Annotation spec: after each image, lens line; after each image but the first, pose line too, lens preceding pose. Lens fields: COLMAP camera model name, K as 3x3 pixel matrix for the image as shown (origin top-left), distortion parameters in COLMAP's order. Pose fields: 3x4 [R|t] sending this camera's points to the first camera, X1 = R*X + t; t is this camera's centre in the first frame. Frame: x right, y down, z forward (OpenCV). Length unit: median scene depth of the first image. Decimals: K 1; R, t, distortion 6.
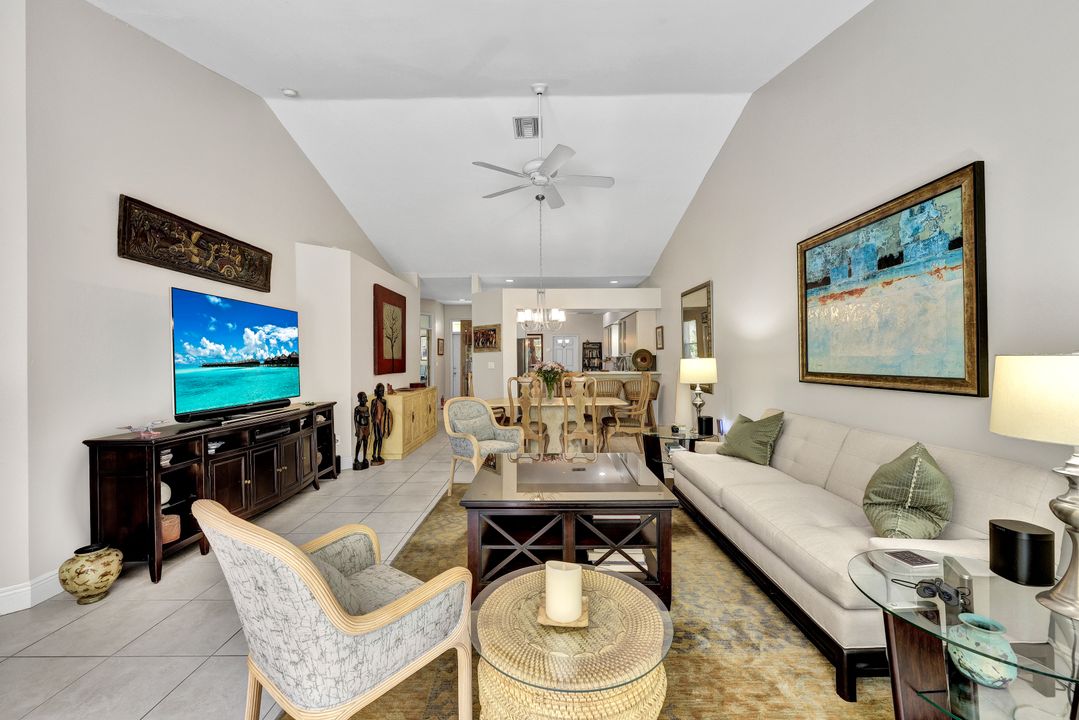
lens RADIAL K [[439.6, 0, 529.9], [0, 439.6, 357.6], [0, 0, 1]] dist [0.000012, 0.000297]
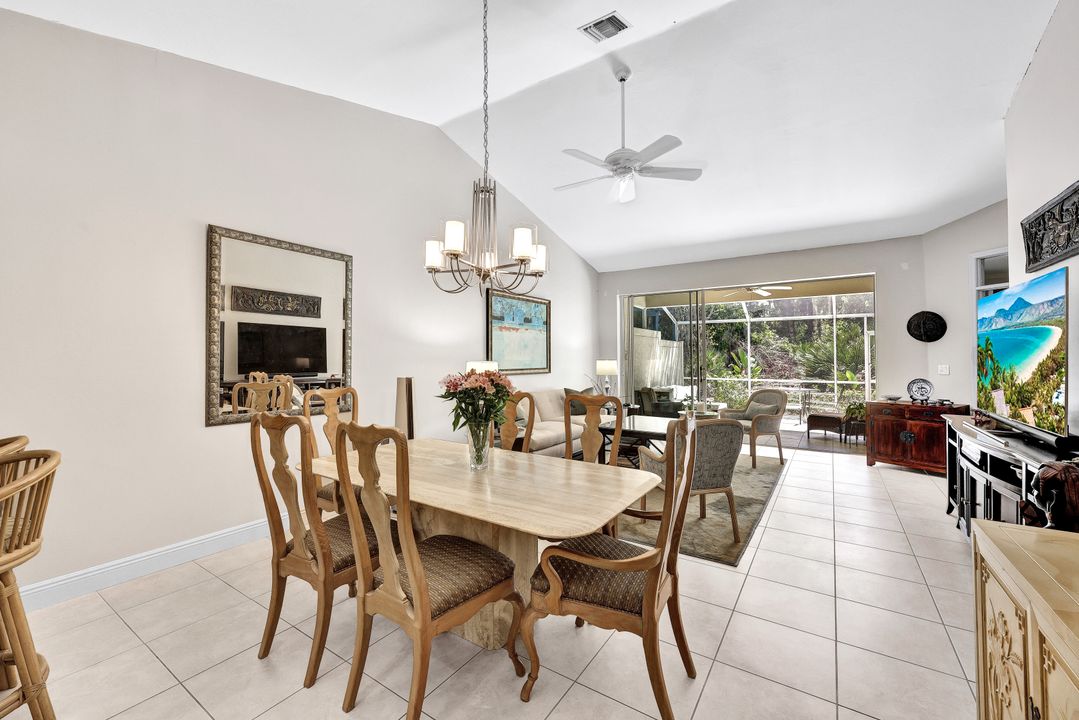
lens RADIAL K [[439.6, 0, 541.8], [0, 439.6, 351.1], [0, 0, 1]] dist [0.000012, 0.000297]
pose [[-0.850500, 0.022758, 0.525482, -0.444411], [0.010265, 0.999591, -0.026678, 0.009939], [-0.525875, -0.017295, -0.850386, 2.683424]]
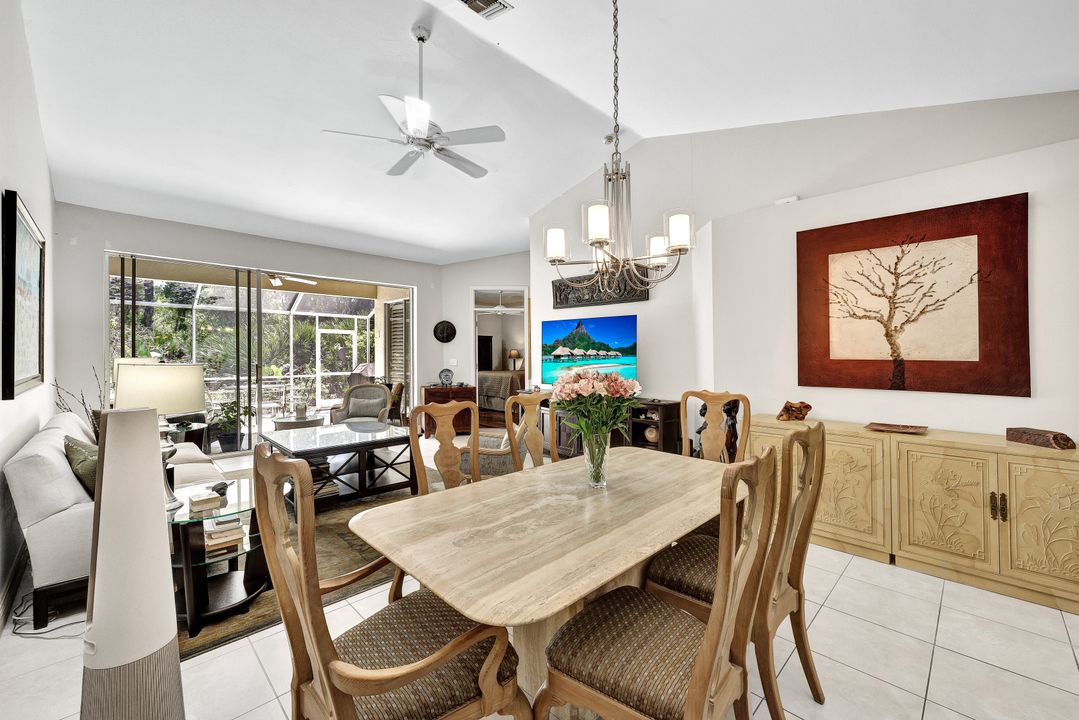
lens RADIAL K [[439.6, 0, 542.9], [0, 439.6, 352.5], [0, 0, 1]] dist [0.000012, 0.000297]
pose [[-0.690865, 0.009956, -0.722916, 0.652636], [0.008266, 0.999949, 0.005872, -0.015207], [0.722937, -0.001919, -0.690911, 2.464731]]
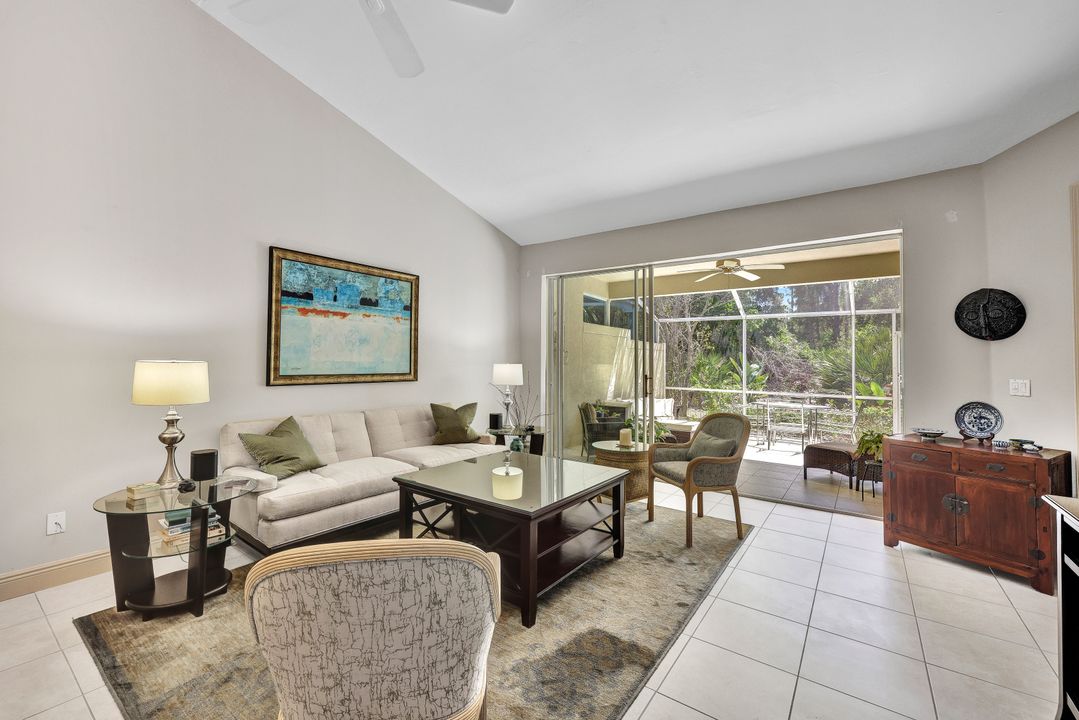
lens RADIAL K [[439.6, 0, 545.7], [0, 439.6, 351.4], [0, 0, 1]] dist [0.000012, 0.000297]
pose [[-0.826428, 0.014933, 0.562844, -0.554985], [-0.006069, 0.999354, -0.035426, 0.011346], [-0.563010, -0.032693, -0.825803, 1.762683]]
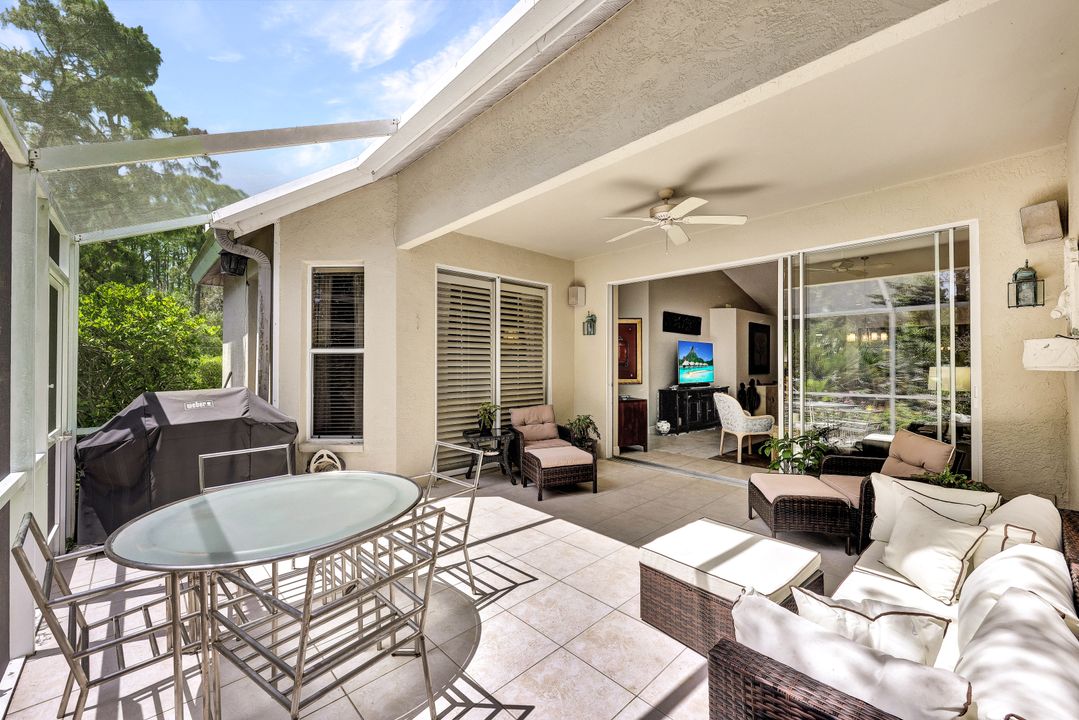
lens RADIAL K [[439.6, 0, 550.0], [0, 439.6, 360.6], [0, 0, 1]] dist [0.000012, 0.000297]
pose [[0.721823, -0.008175, -0.692029, 0.576918], [0.000469, 0.999936, -0.011323, 0.008986], [0.692077, 0.007848, 0.721781, -1.640650]]
